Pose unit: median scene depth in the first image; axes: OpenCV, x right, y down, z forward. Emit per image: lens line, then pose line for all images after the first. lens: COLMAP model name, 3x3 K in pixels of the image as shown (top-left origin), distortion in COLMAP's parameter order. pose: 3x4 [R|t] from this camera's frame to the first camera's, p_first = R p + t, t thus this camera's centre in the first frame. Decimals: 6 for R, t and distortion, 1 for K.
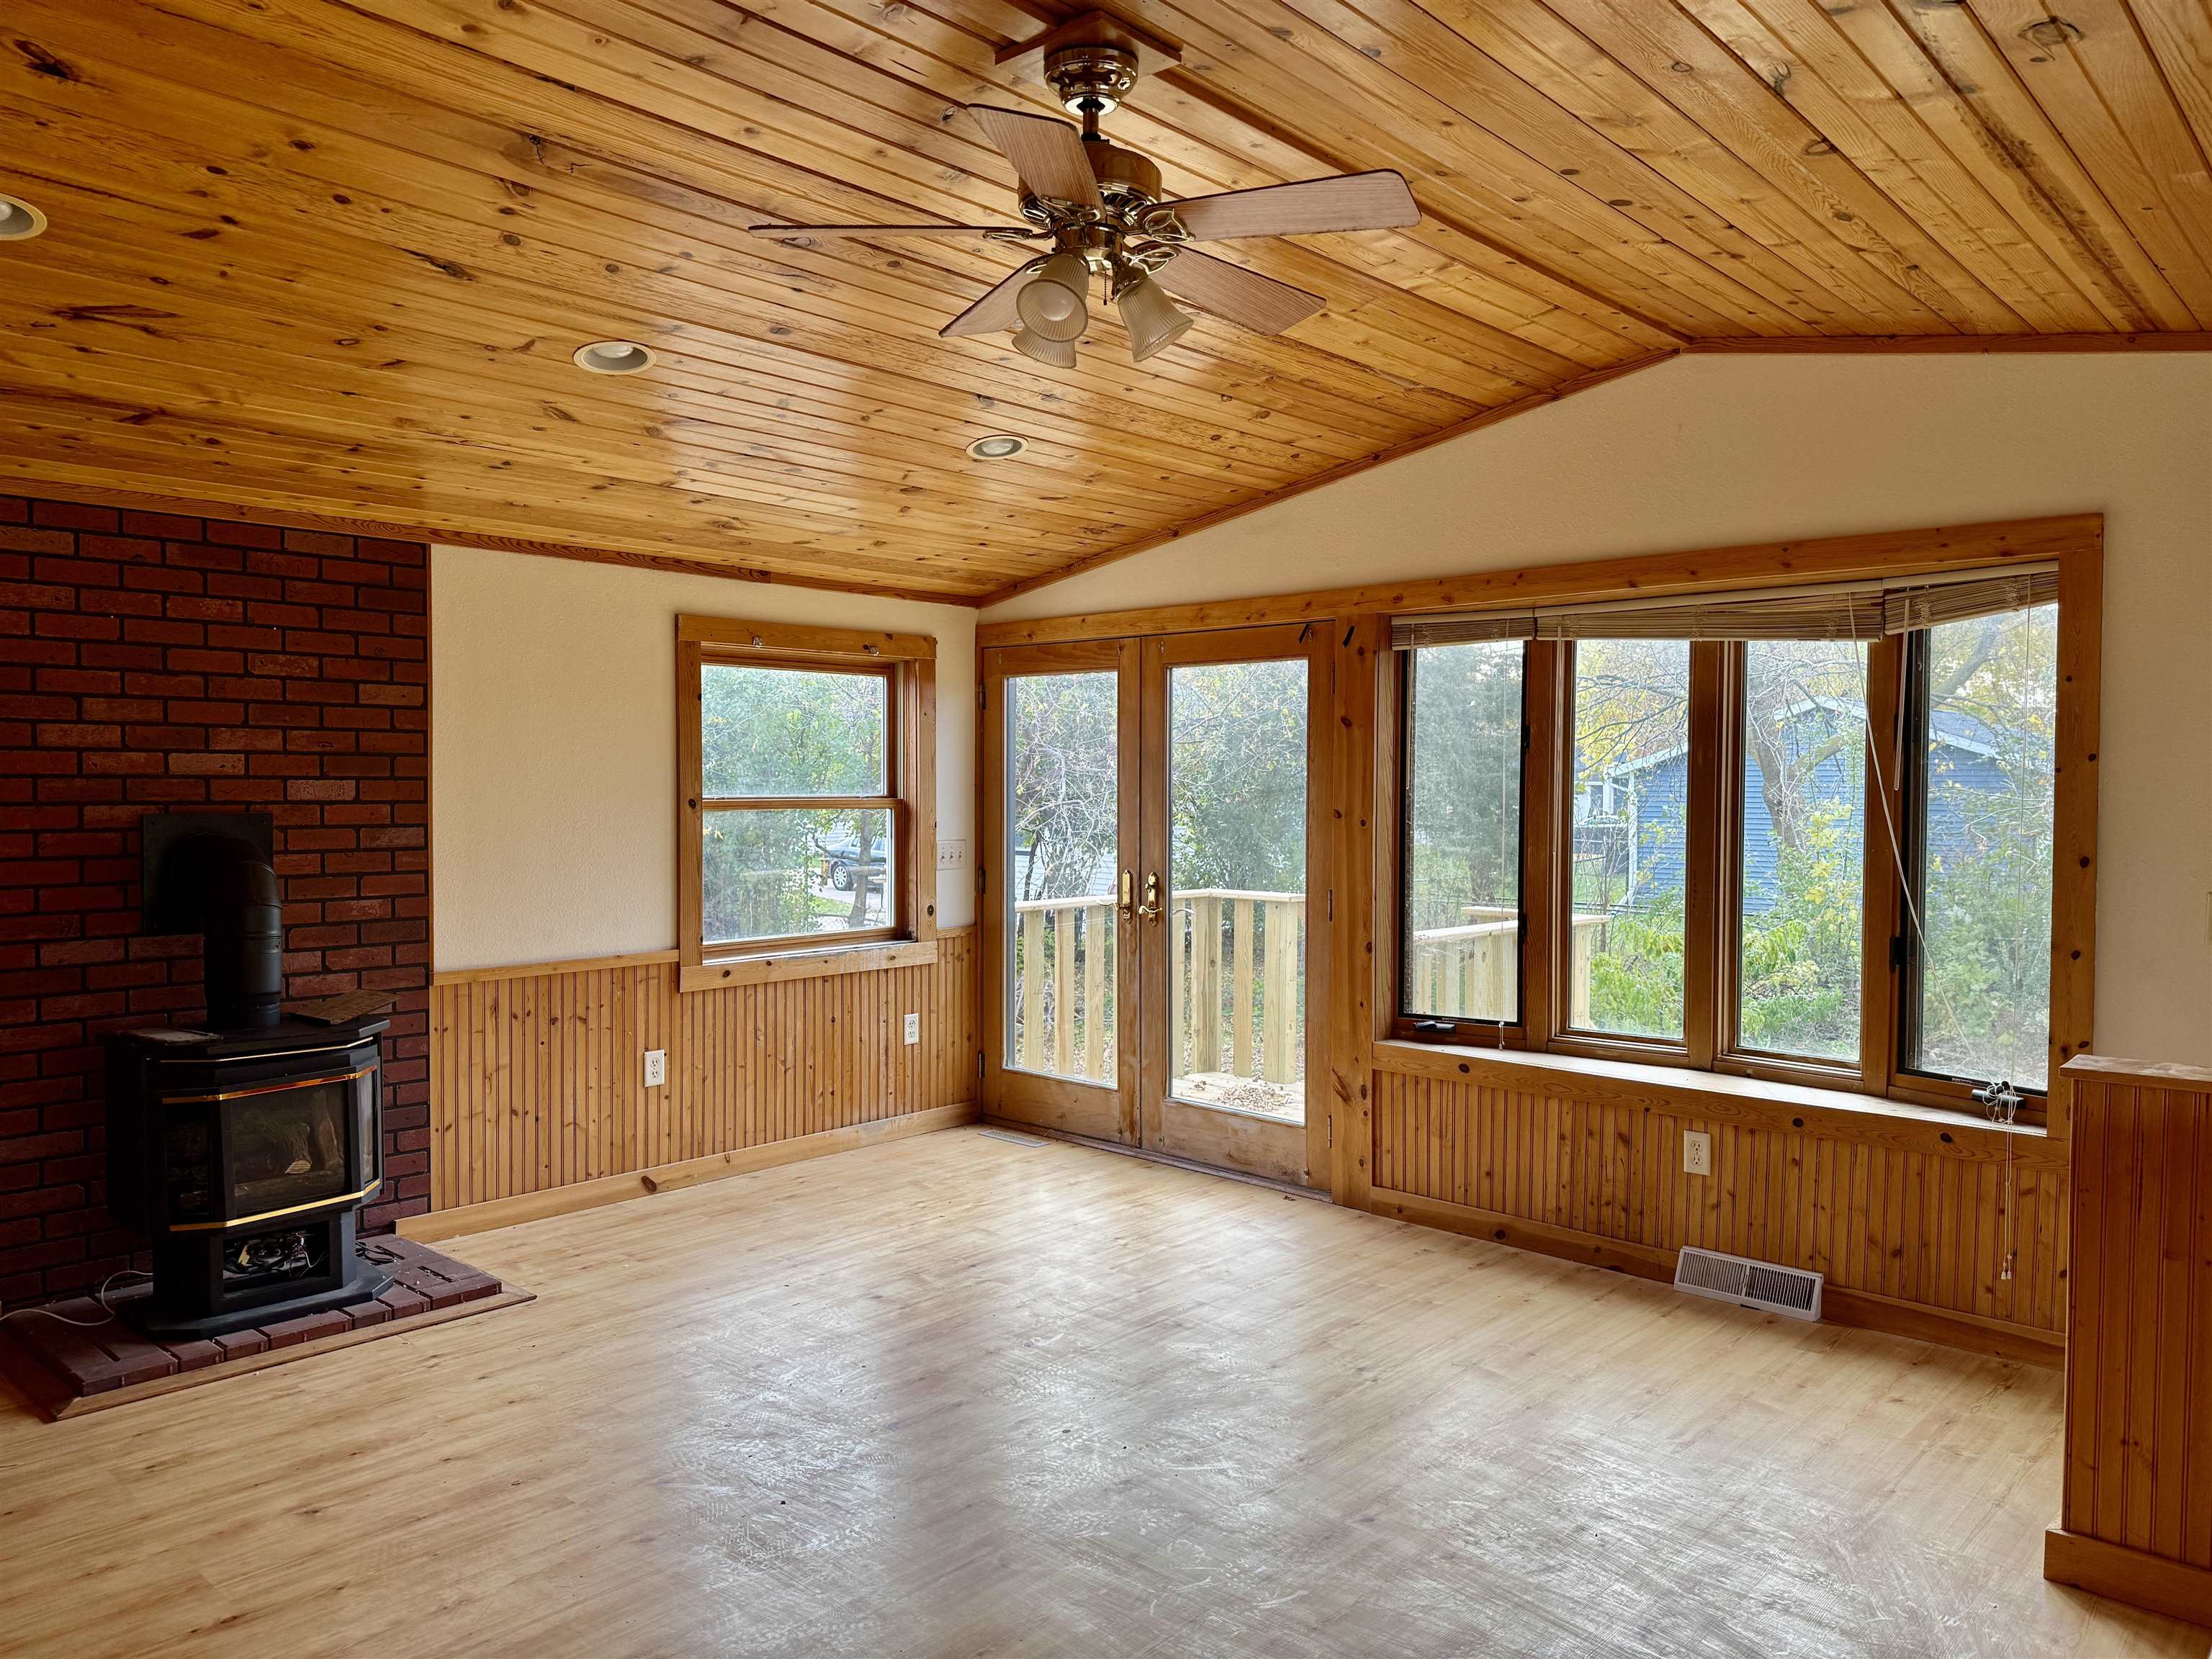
lens RADIAL K [[1530.7, 0, 1077.3], [0, 1530.7, 823.6], [0, 0, 1]] dist [-0.005361, -0.003906]
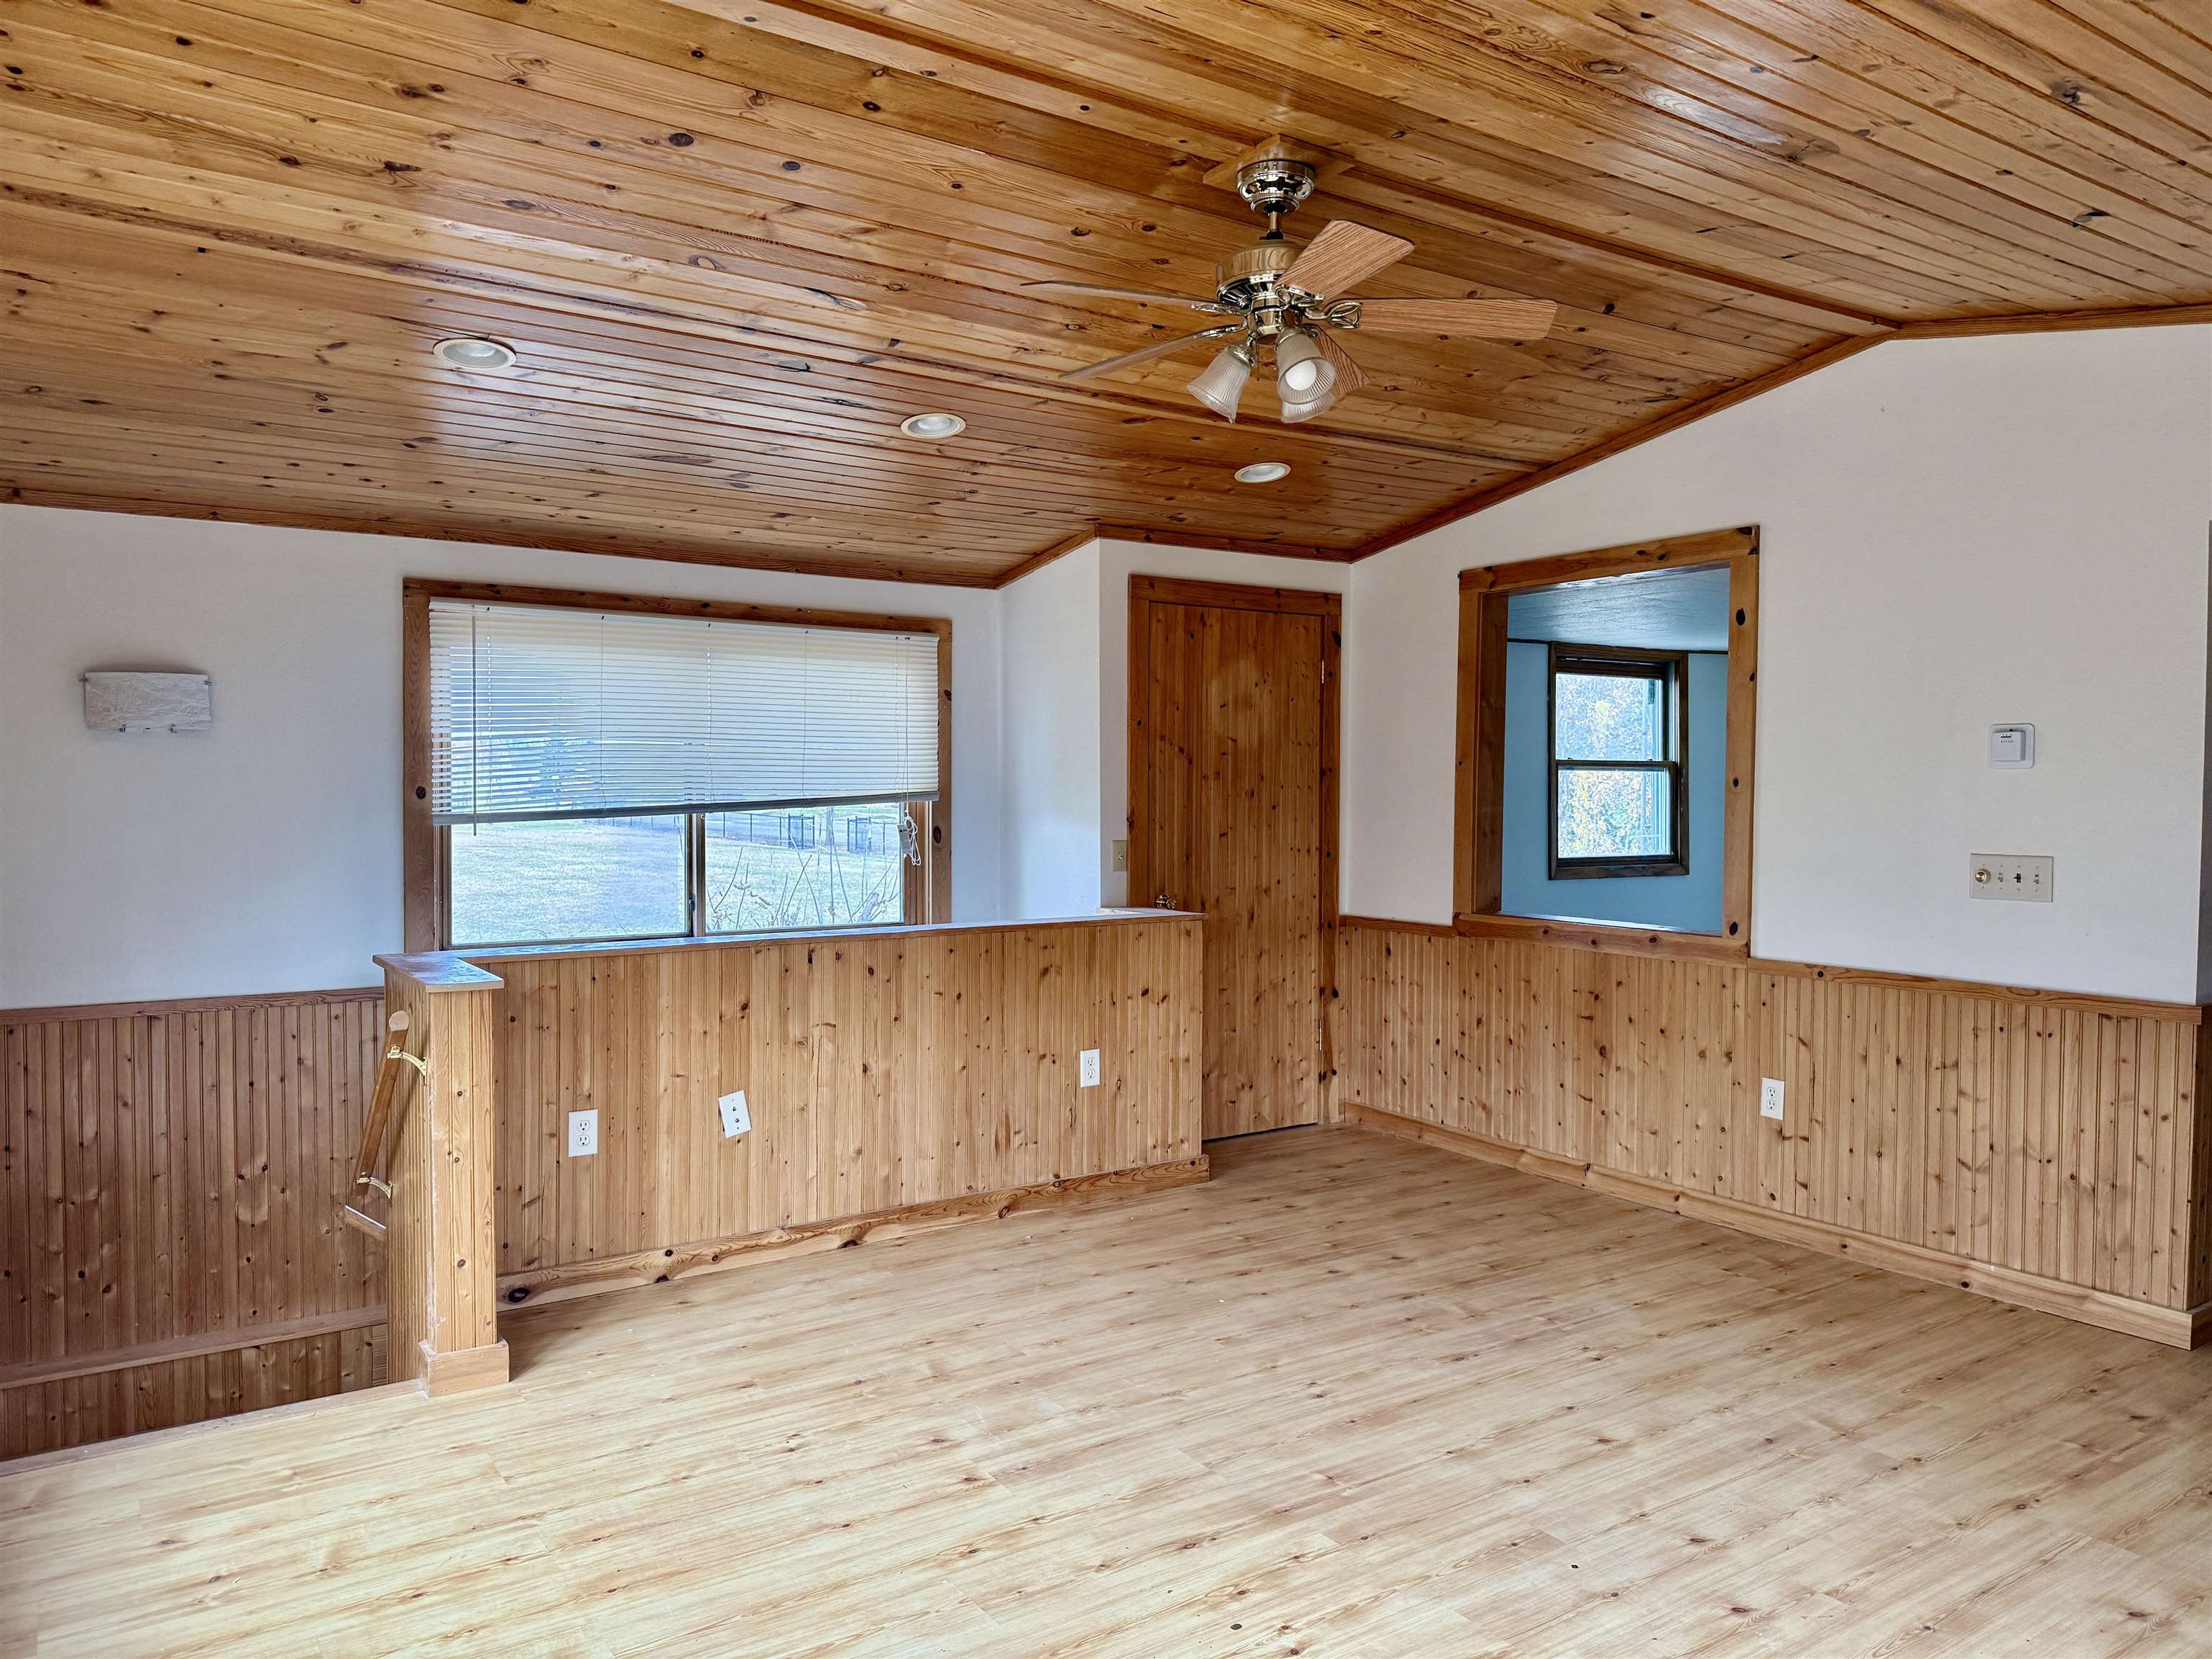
lens RADIAL K [[1569.0, 0, 1106.0], [0, 1569.0, 829.5], [0, 0, 1]] dist [0.042222, -0.060911]
pose [[-0.980260, -0.015560, 0.197098, -0.066537], [-0.003759, 0.998185, 0.060108, -0.027967], [-0.197675, 0.058180, -0.978540, 1.313397]]
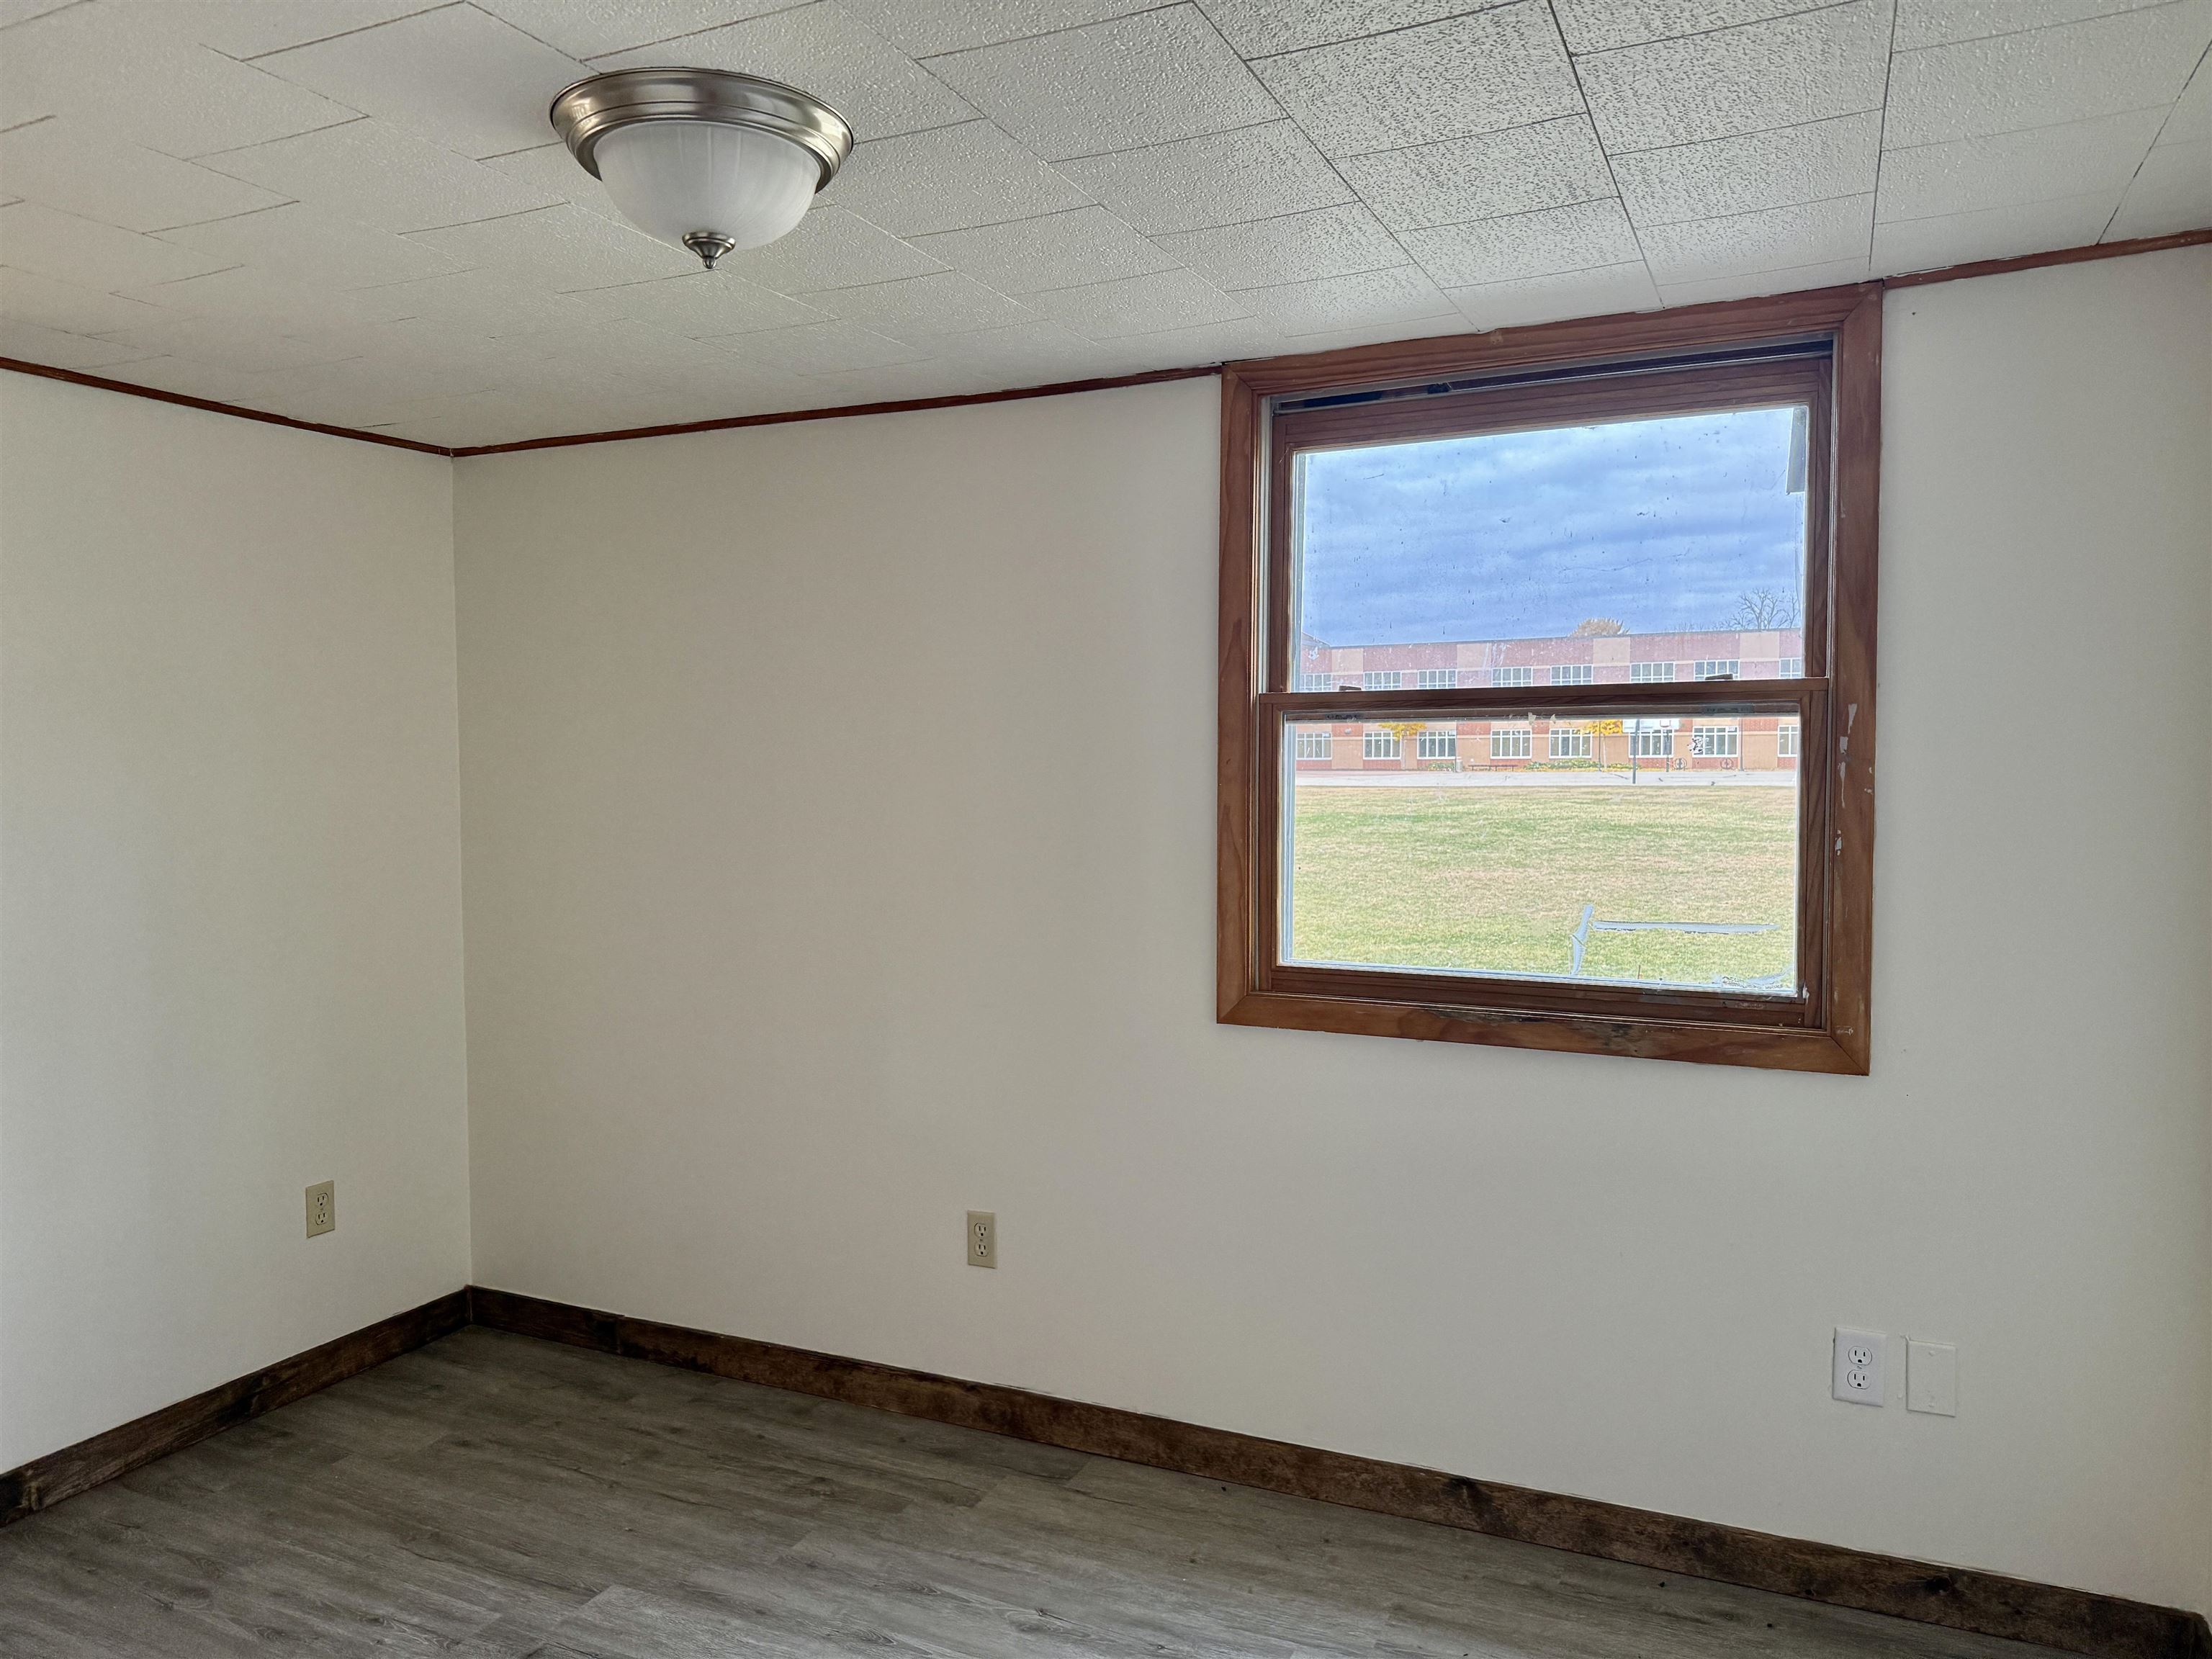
lens RADIAL K [[1530.7, 0, 1077.3], [0, 1530.7, 823.6], [0, 0, 1]] dist [-0.005361, -0.003906]
pose [[-0.328576, -0.045413, 0.943385, -0.812519], [0.038509, 0.997369, 0.061424, 0.009901], [-0.943692, 0.056511, -0.325962, -0.305469]]
